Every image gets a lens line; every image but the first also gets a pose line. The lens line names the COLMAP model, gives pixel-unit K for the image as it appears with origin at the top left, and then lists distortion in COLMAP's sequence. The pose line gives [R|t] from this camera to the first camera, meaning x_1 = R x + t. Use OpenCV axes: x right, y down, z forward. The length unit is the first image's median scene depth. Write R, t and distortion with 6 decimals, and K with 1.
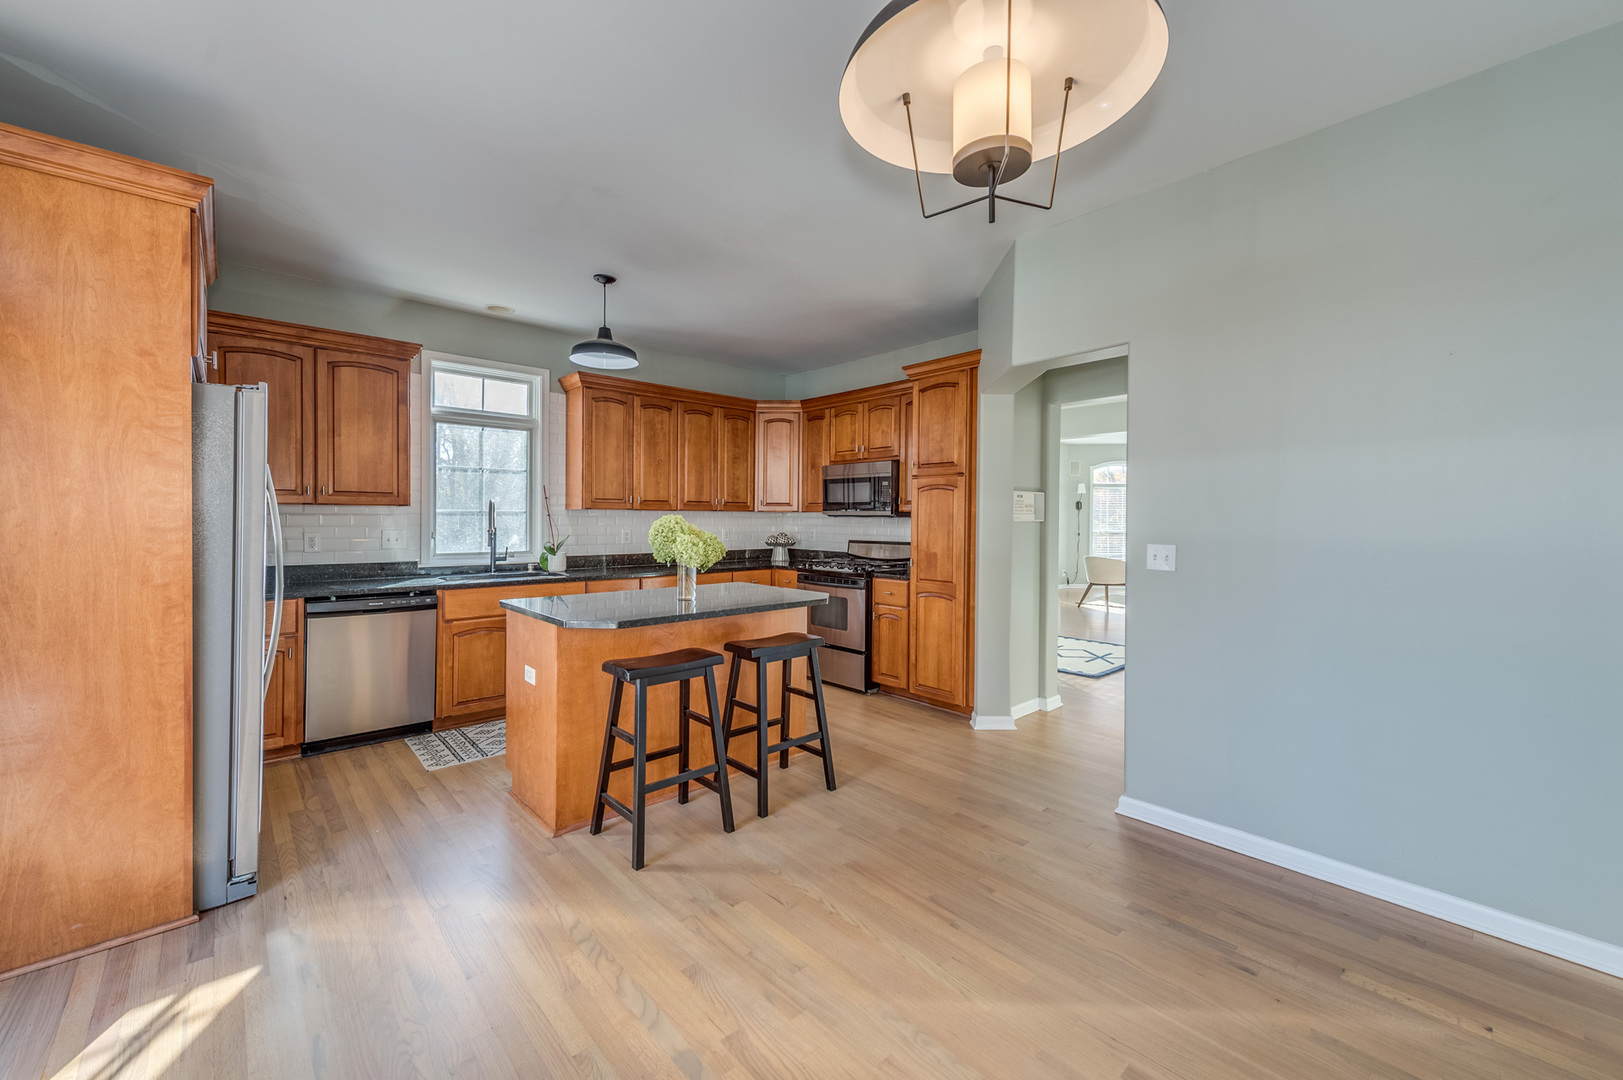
lens RADIAL K [[646.5, 0, 816.9], [0, 646.5, 547.3], [0, 0, 1]] dist [0.014379, -0.006447]
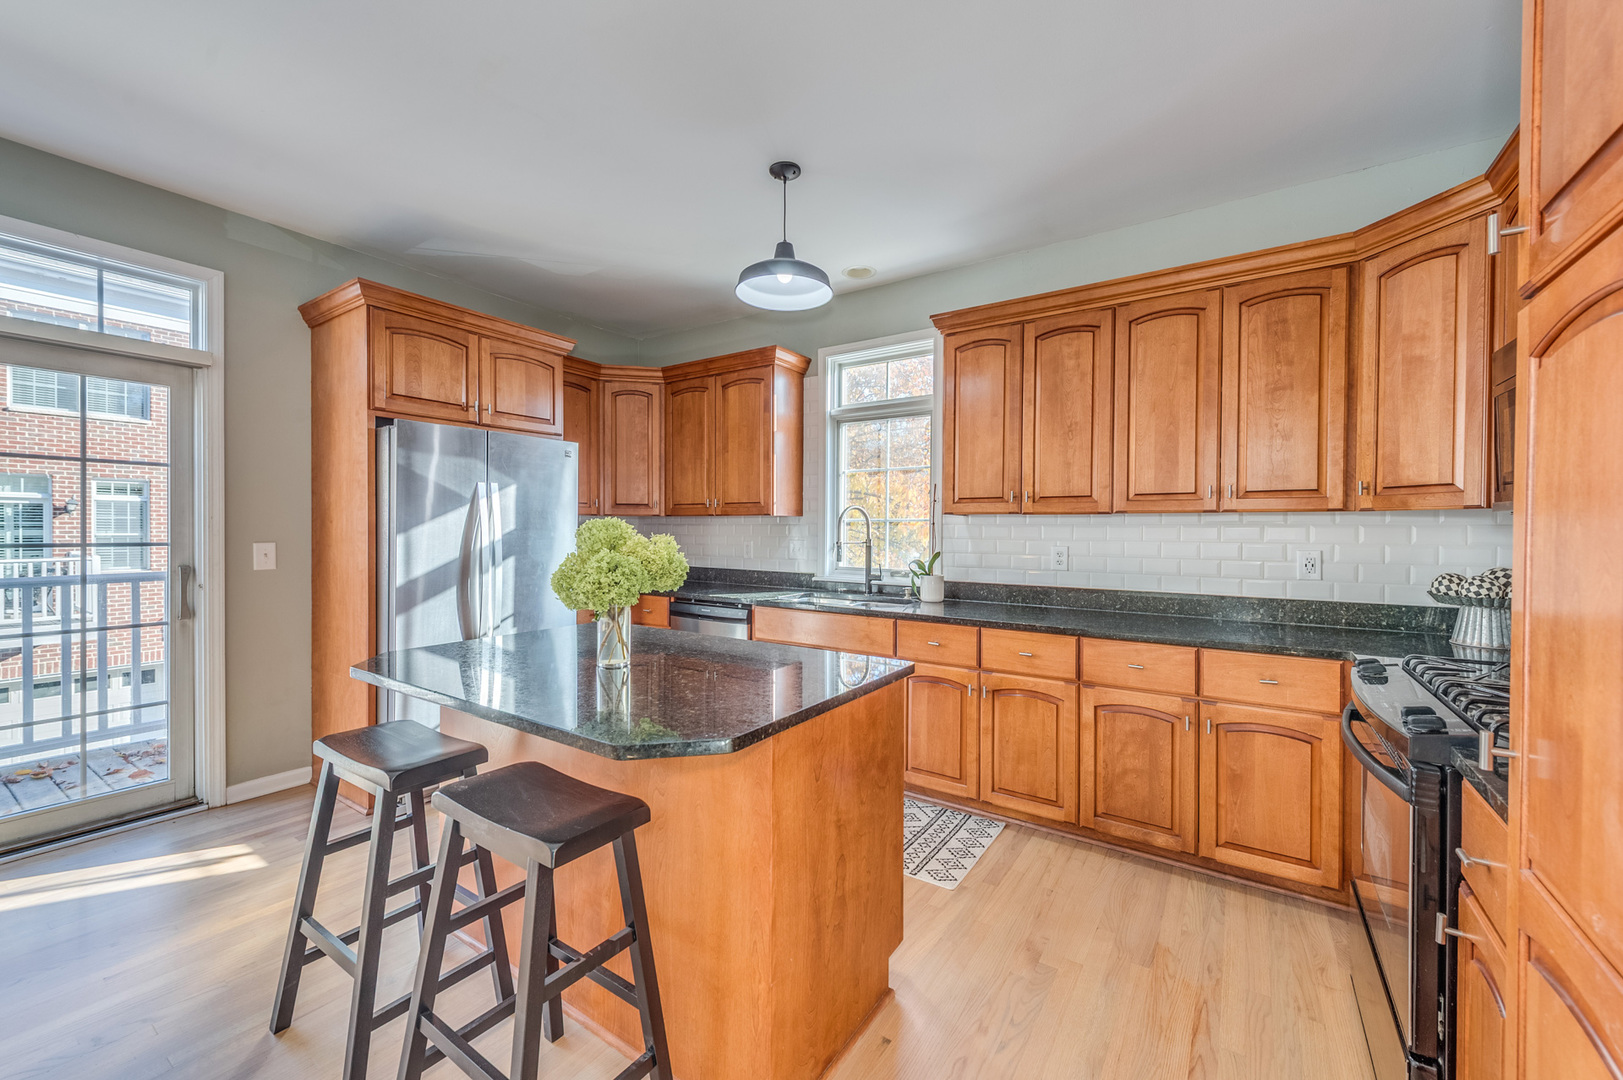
lens RADIAL K [[646.5, 0, 816.9], [0, 646.5, 547.3], [0, 0, 1]] dist [0.014379, -0.006447]
pose [[0.203451, 0.023224, -0.978810, 0.341045], [-0.049568, 0.998681, 0.013392, -0.031924], [0.977830, 0.045793, 0.204334, 0.876217]]
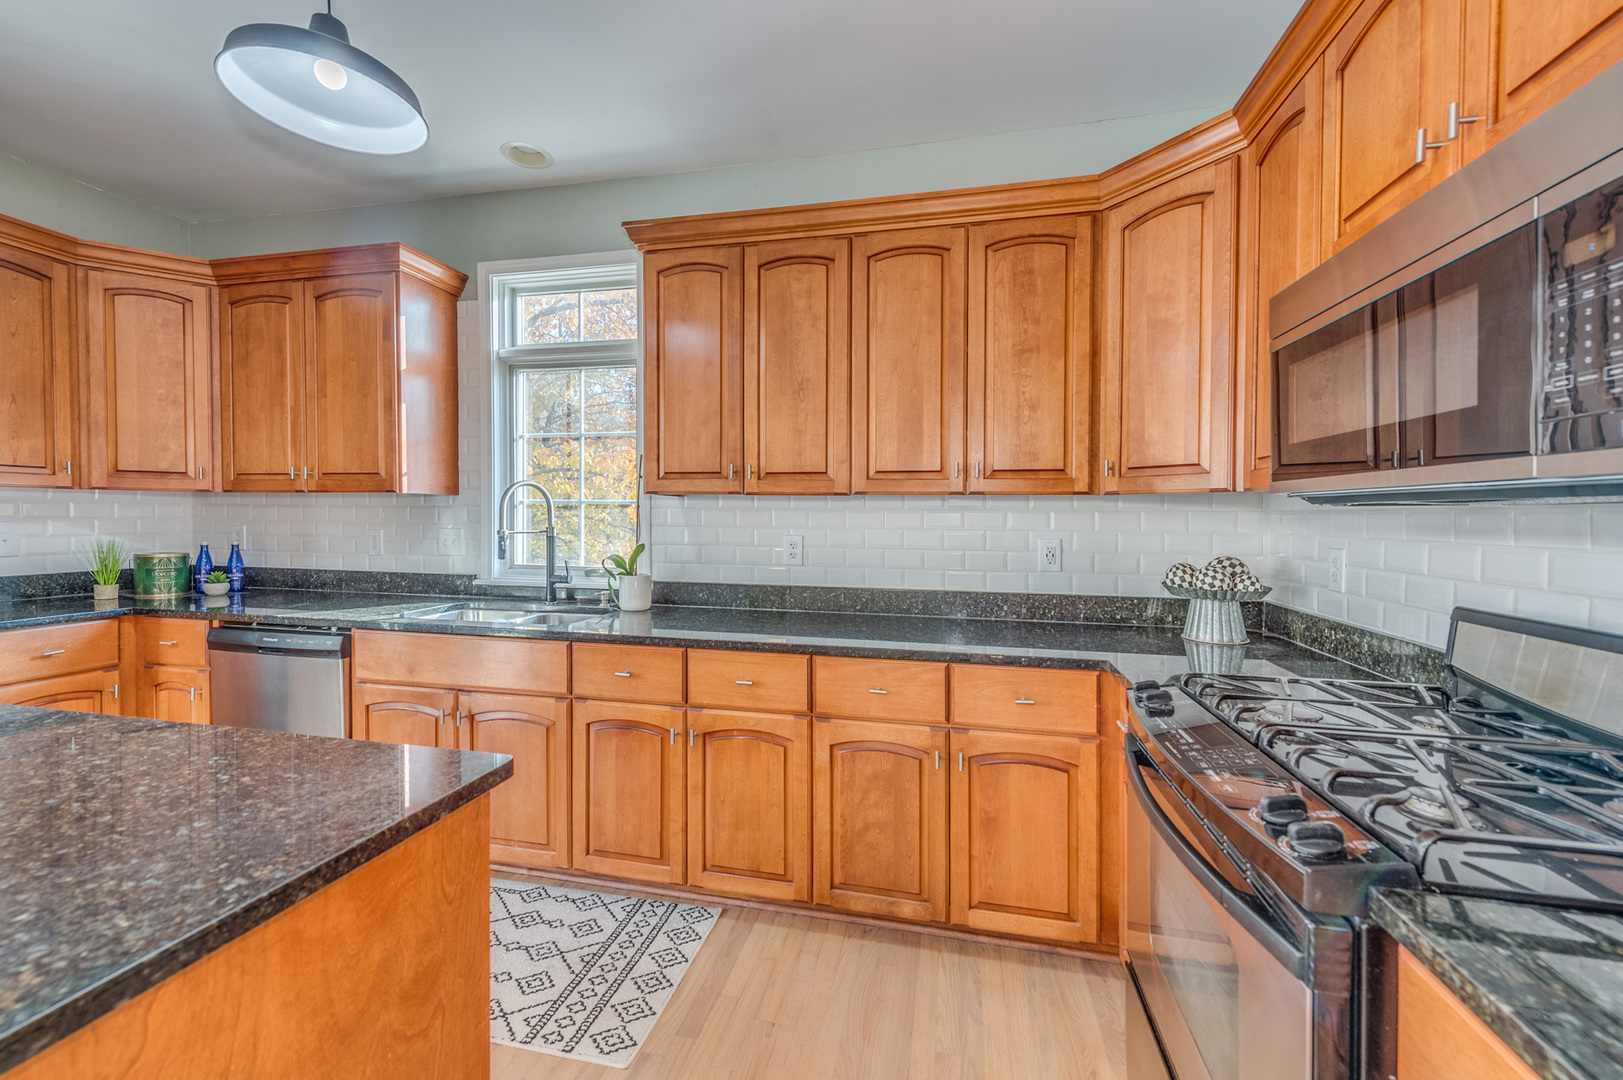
lens RADIAL K [[678.9, 0, 810.4], [0, 678.9, 528.2], [0, 0, 1]] dist [0.012941, -0.000056]
pose [[0.534827, 0.013153, -0.844859, 0.196969], [-0.044823, 0.998913, -0.012823, -0.036840], [0.843772, 0.044727, 0.534835, 0.988101]]
